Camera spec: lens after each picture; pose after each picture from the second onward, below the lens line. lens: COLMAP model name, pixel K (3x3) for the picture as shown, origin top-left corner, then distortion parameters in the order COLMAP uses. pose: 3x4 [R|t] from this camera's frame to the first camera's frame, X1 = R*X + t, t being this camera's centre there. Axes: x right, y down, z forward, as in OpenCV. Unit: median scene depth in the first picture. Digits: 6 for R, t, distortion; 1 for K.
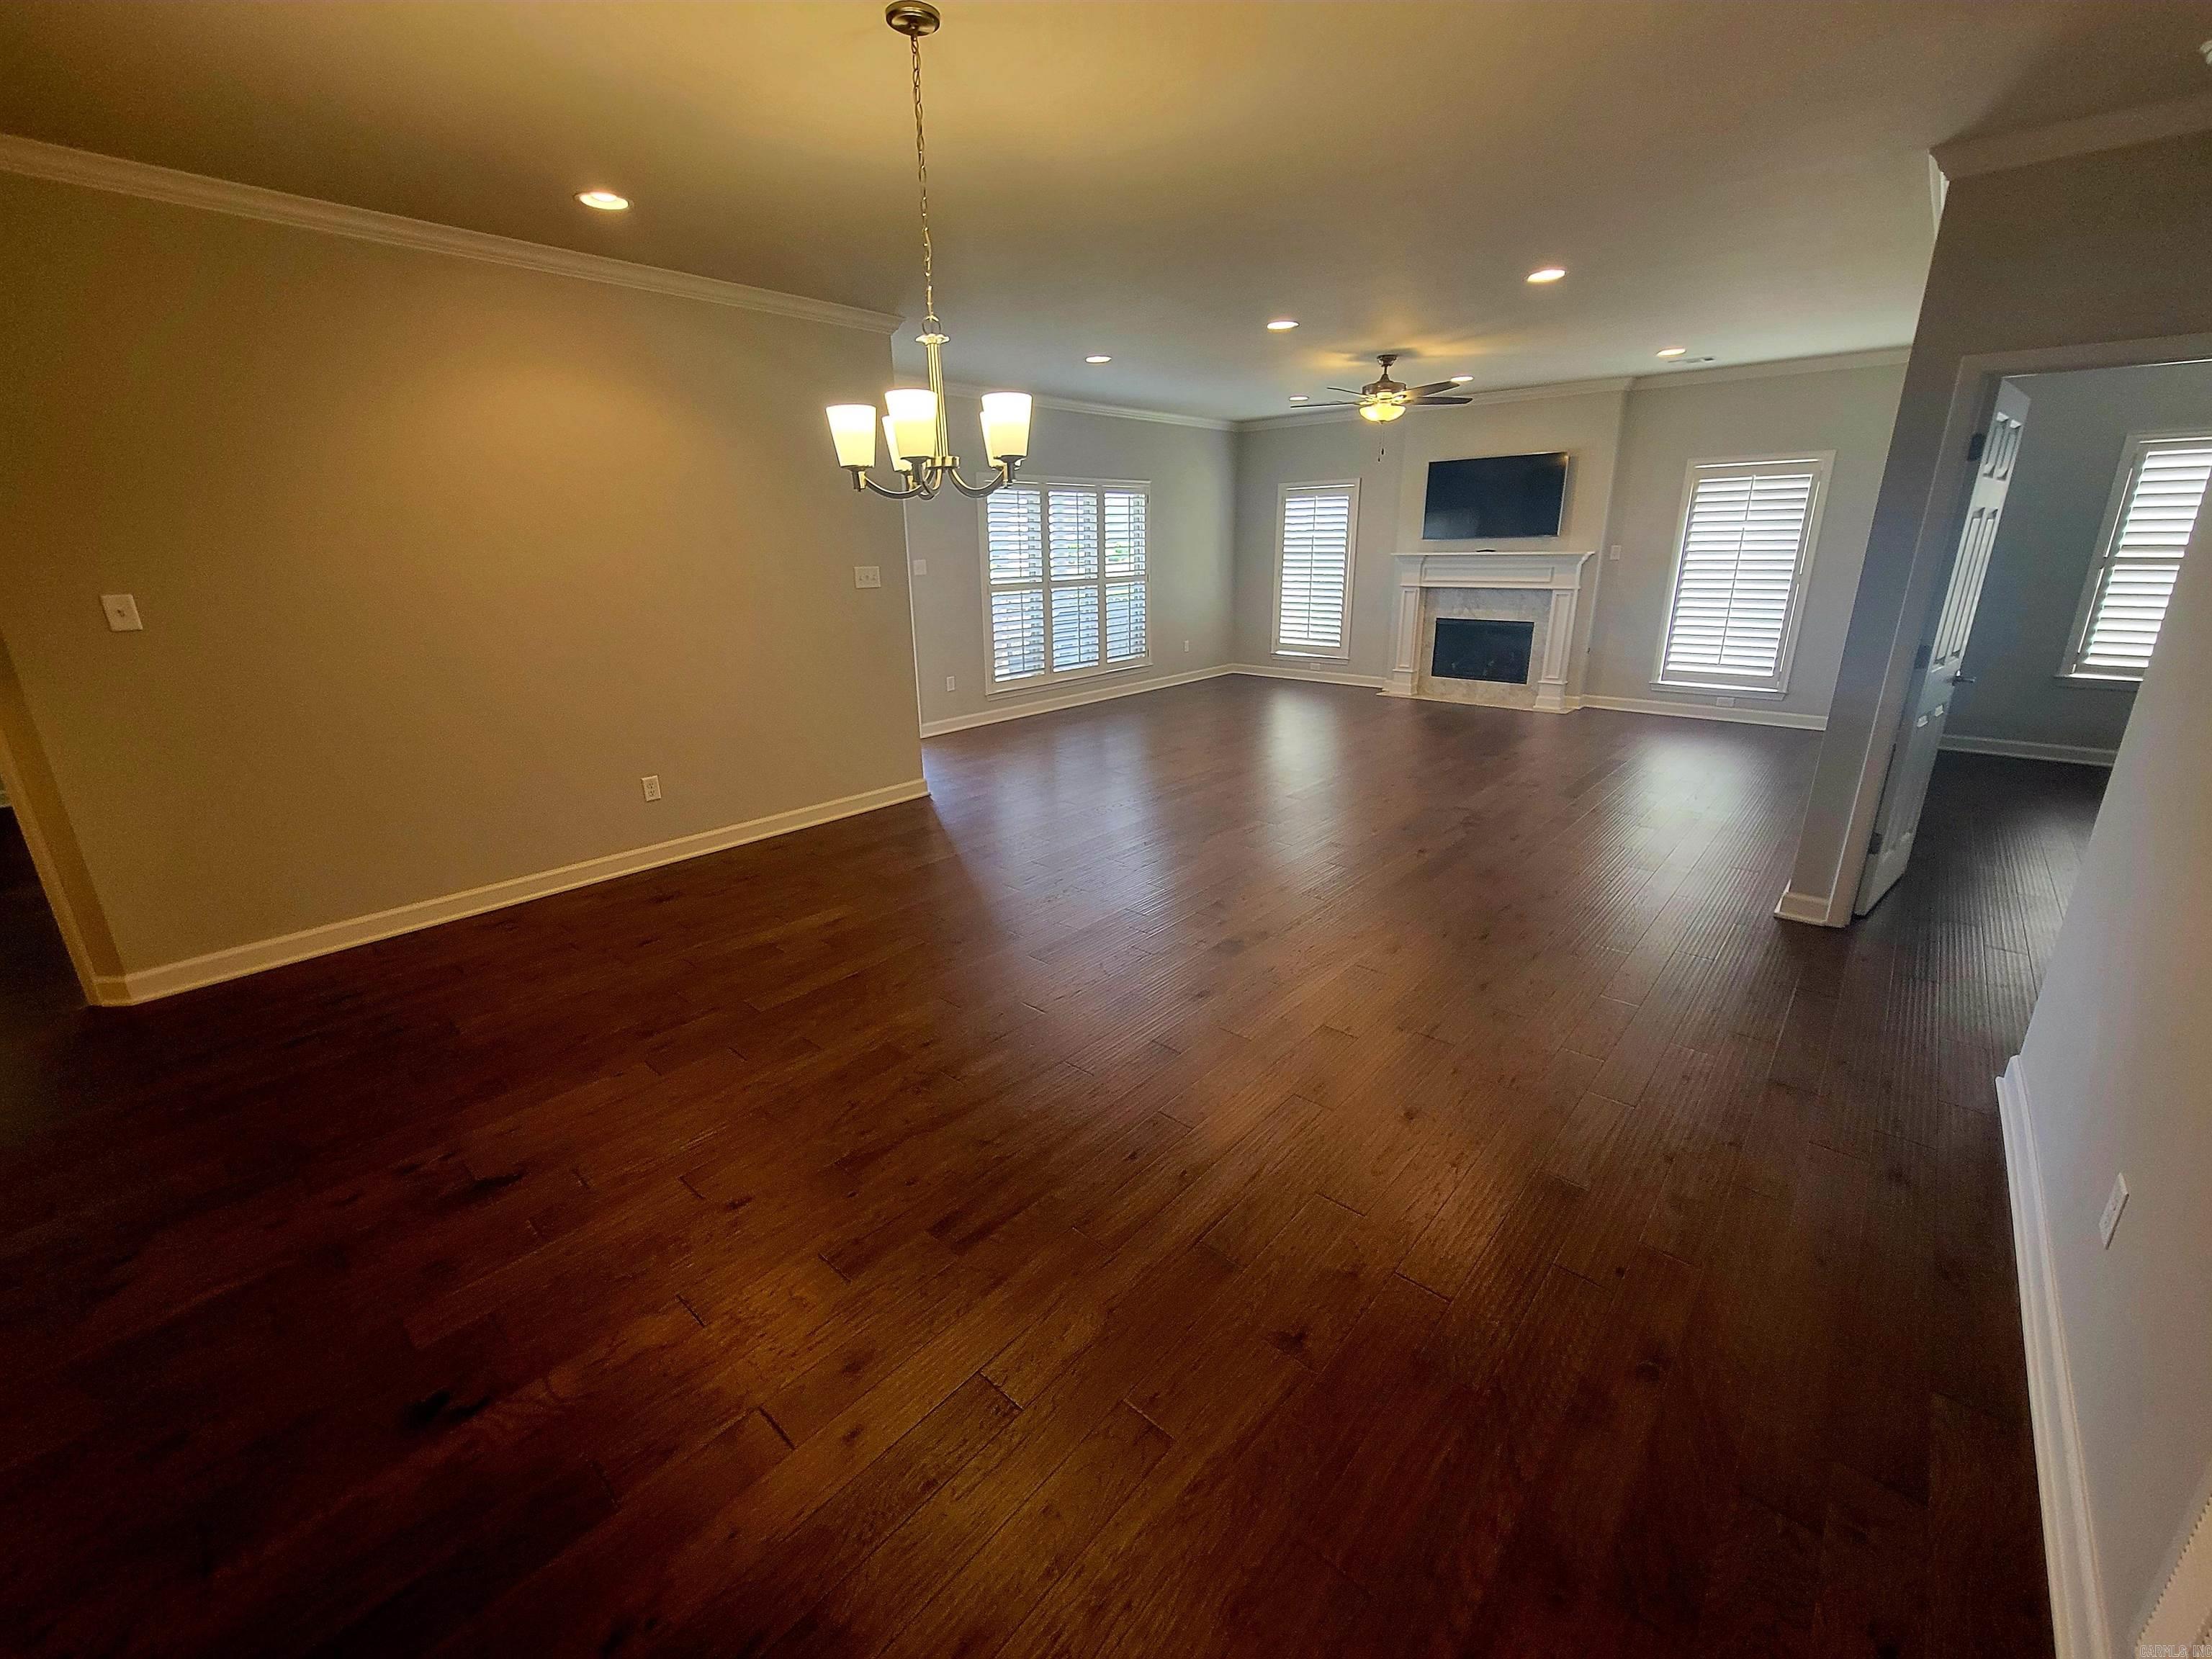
lens RADIAL K [[905.8, 0, 1097.9], [0, 905.8, 818.2], [0, 0, 1]] dist [-0.000681, 0.000040]
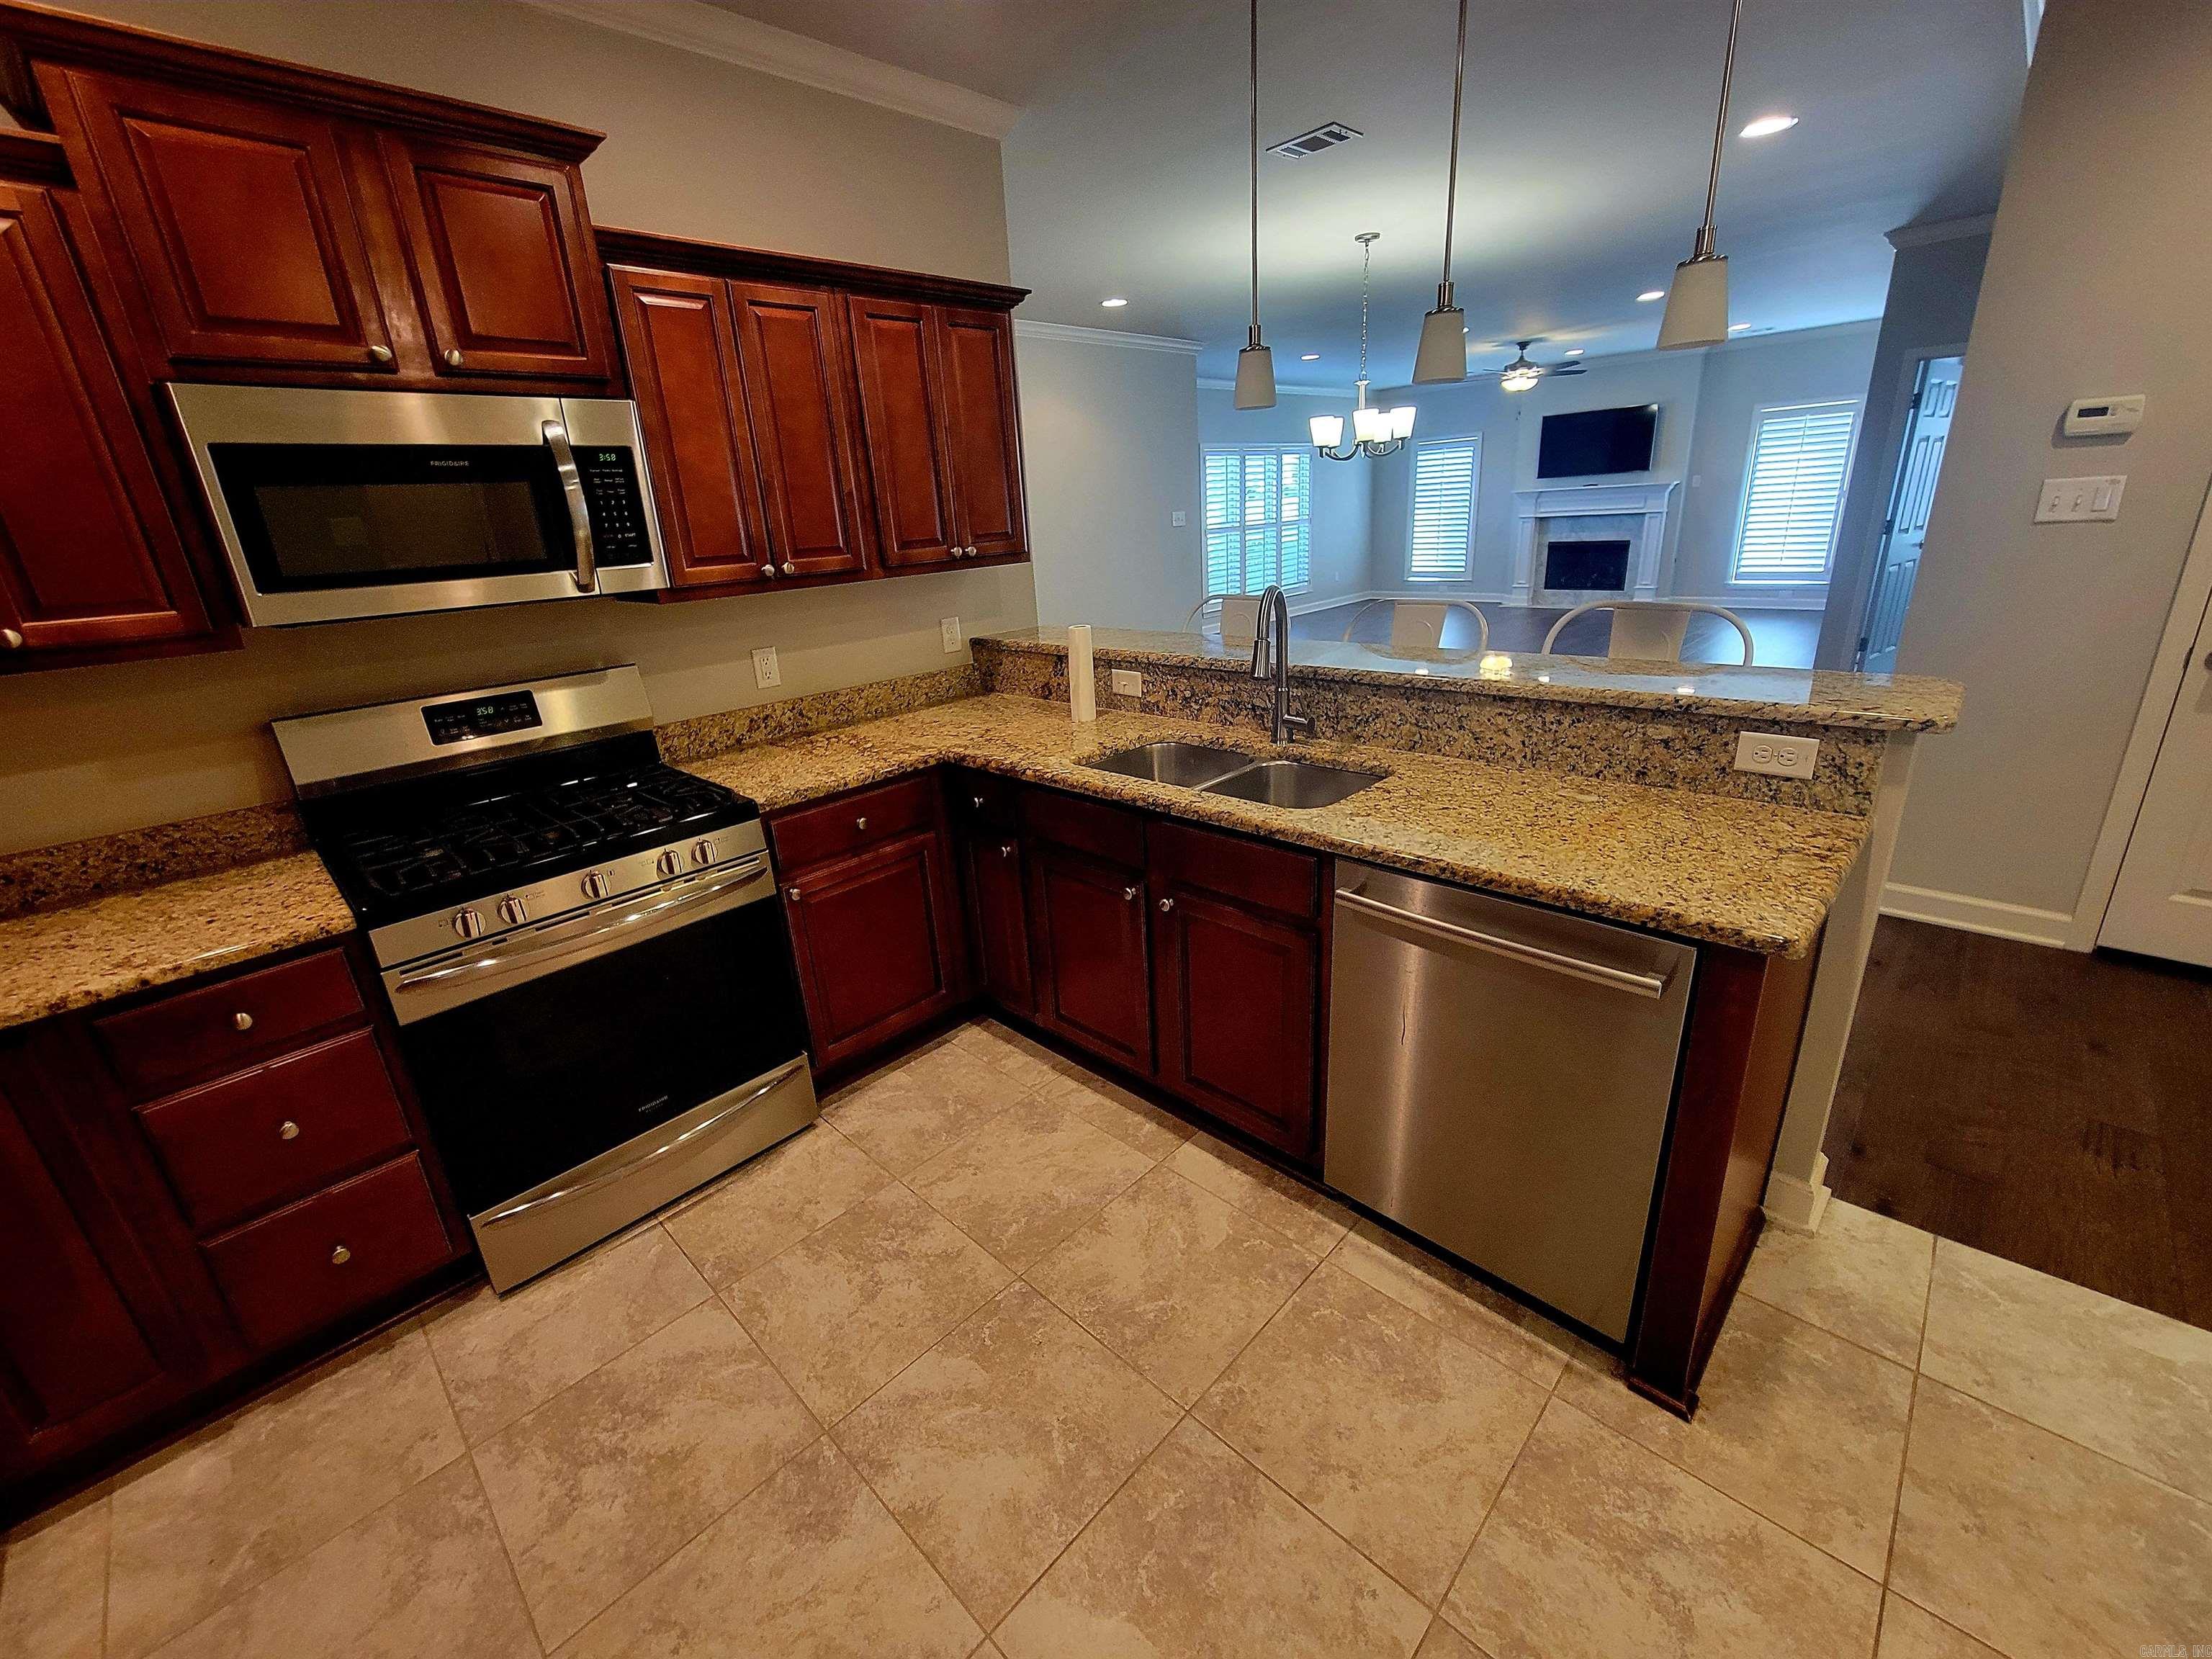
lens RADIAL K [[905.8, 0, 1097.9], [0, 905.8, 818.2], [0, 0, 1]] dist [-0.000681, 0.000040]
pose [[0.997695, -0.025747, -0.062790, -0.193555], [0.027875, 0.999058, 0.033266, 0.109965], [0.061875, -0.034940, 0.997472, -0.327047]]
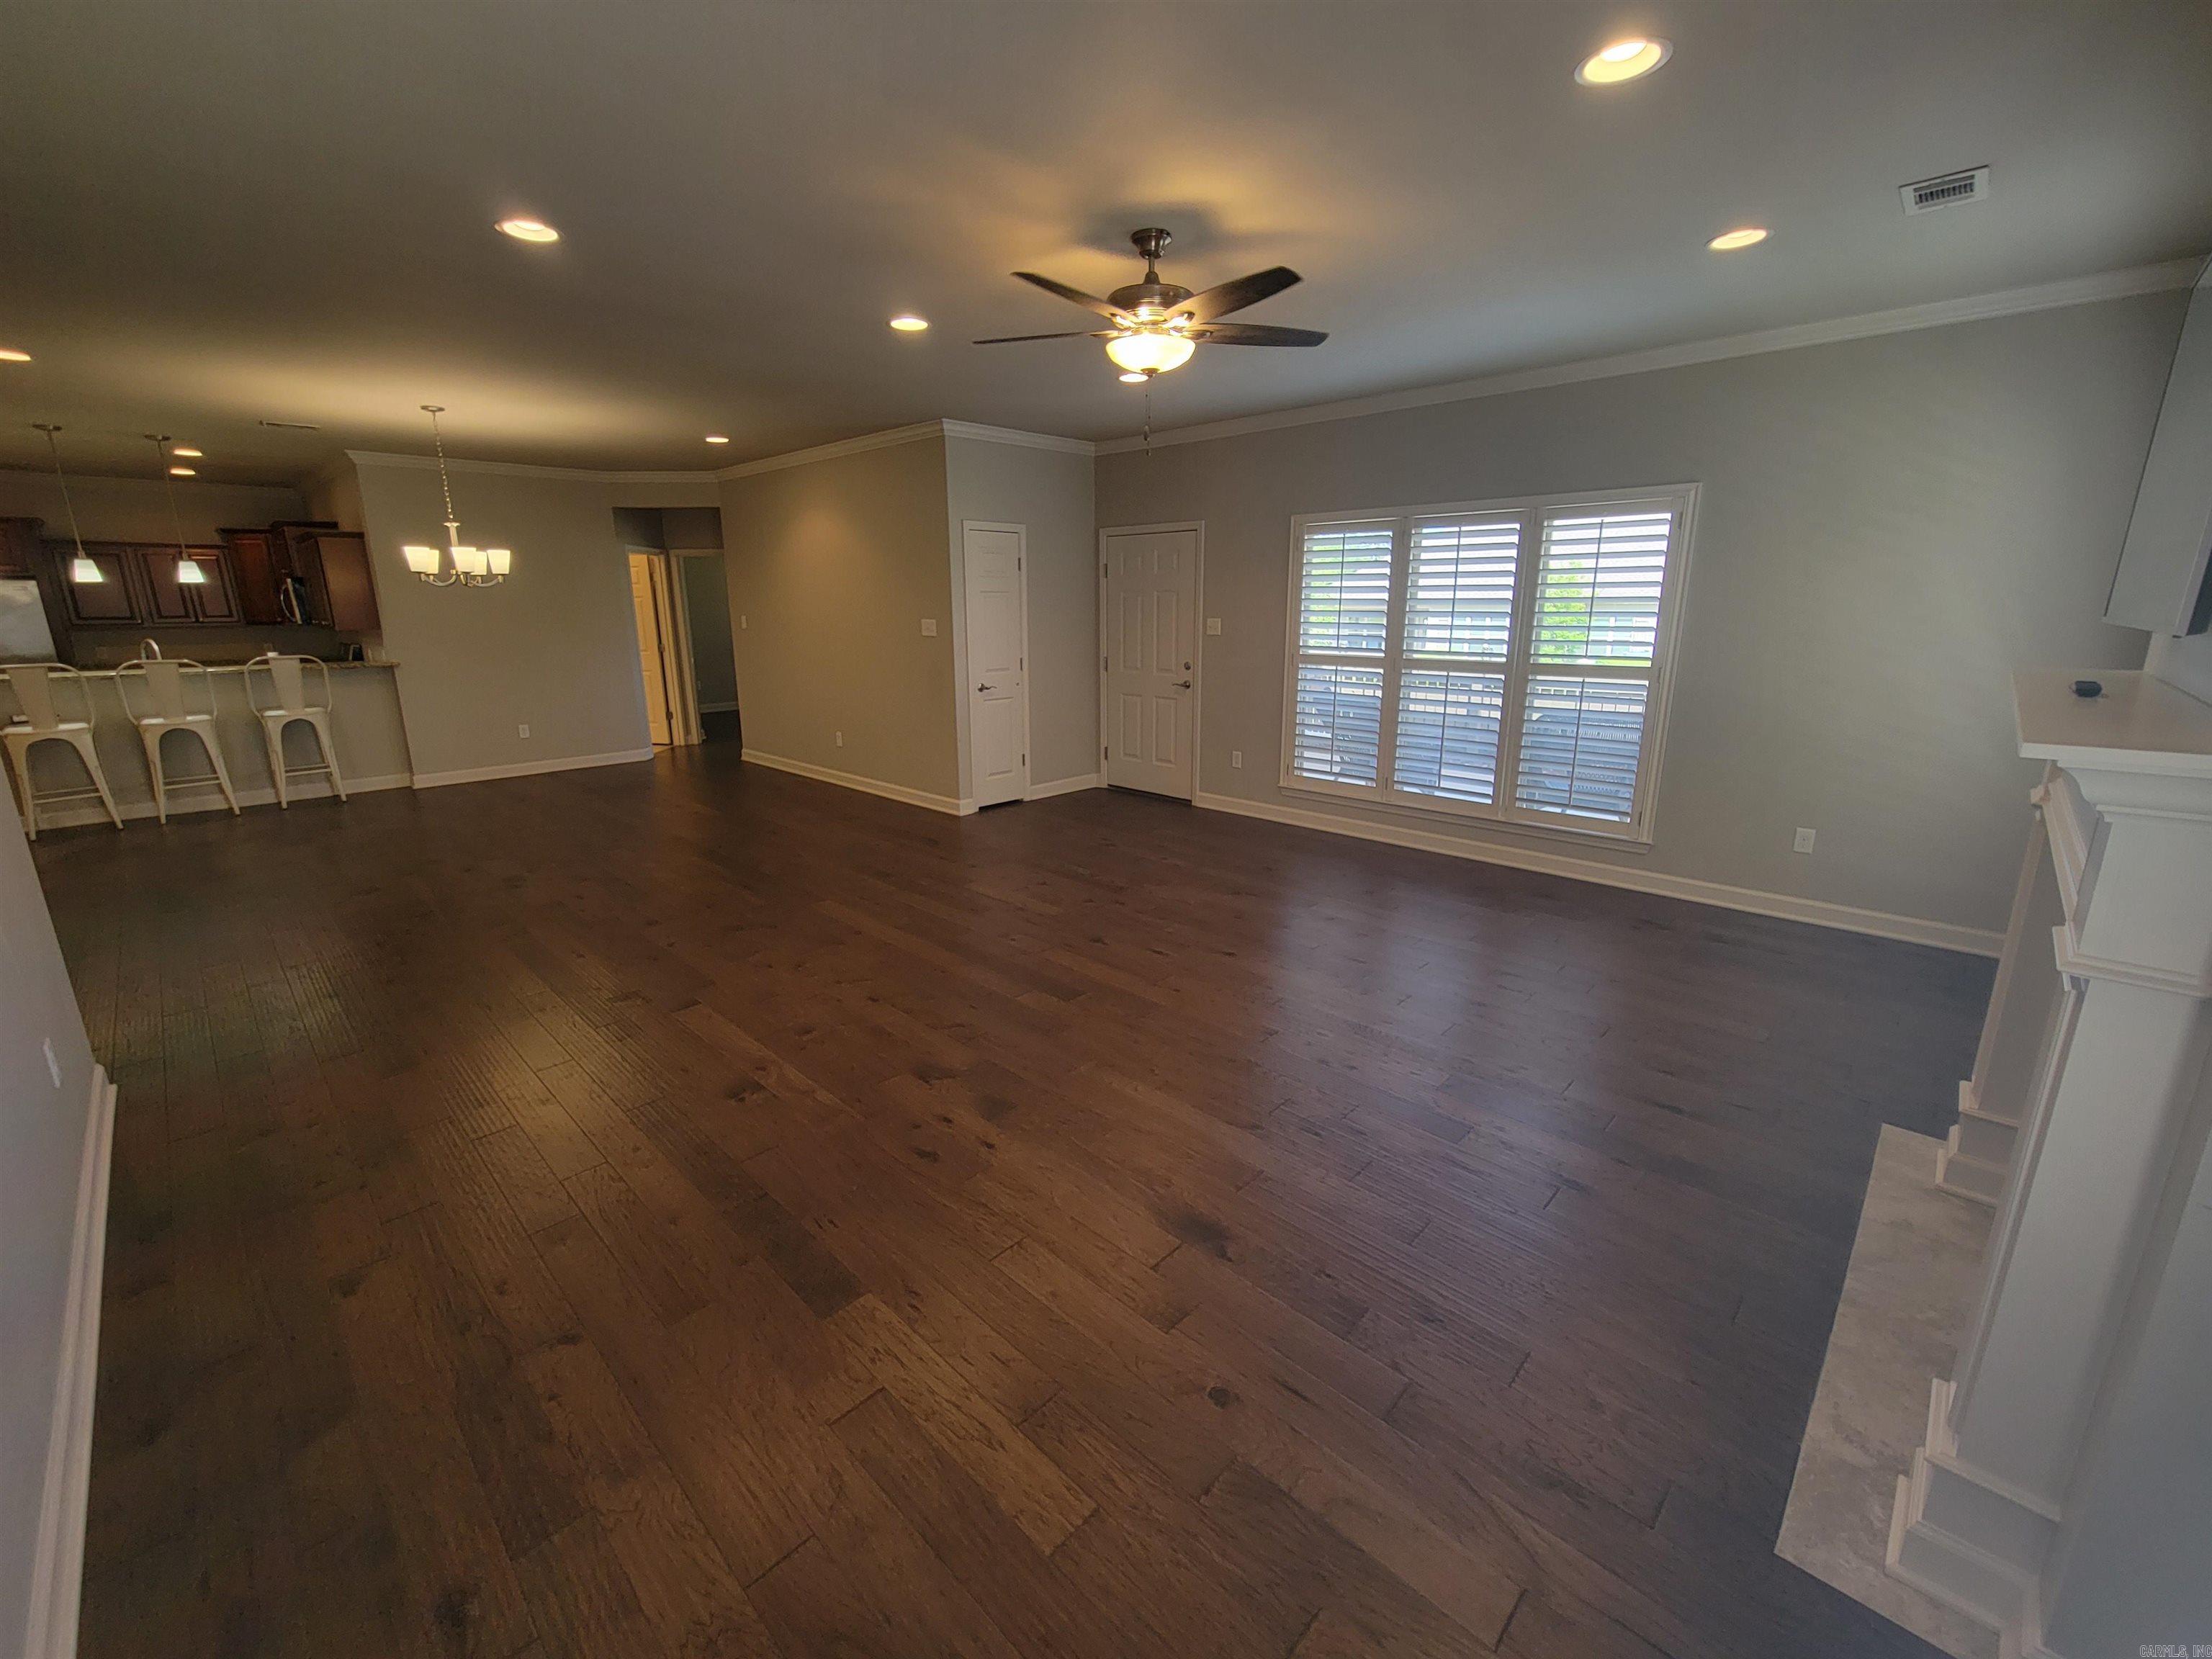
lens RADIAL K [[905.8, 0, 1097.9], [0, 905.8, 818.2], [0, 0, 1]] dist [-0.000681, 0.000040]
pose [[-0.041816, 0.257934, -0.965257, 0.652250], [-0.286393, 0.922467, 0.258907, -0.263266], [0.957199, 0.287269, 0.035297, 0.794763]]
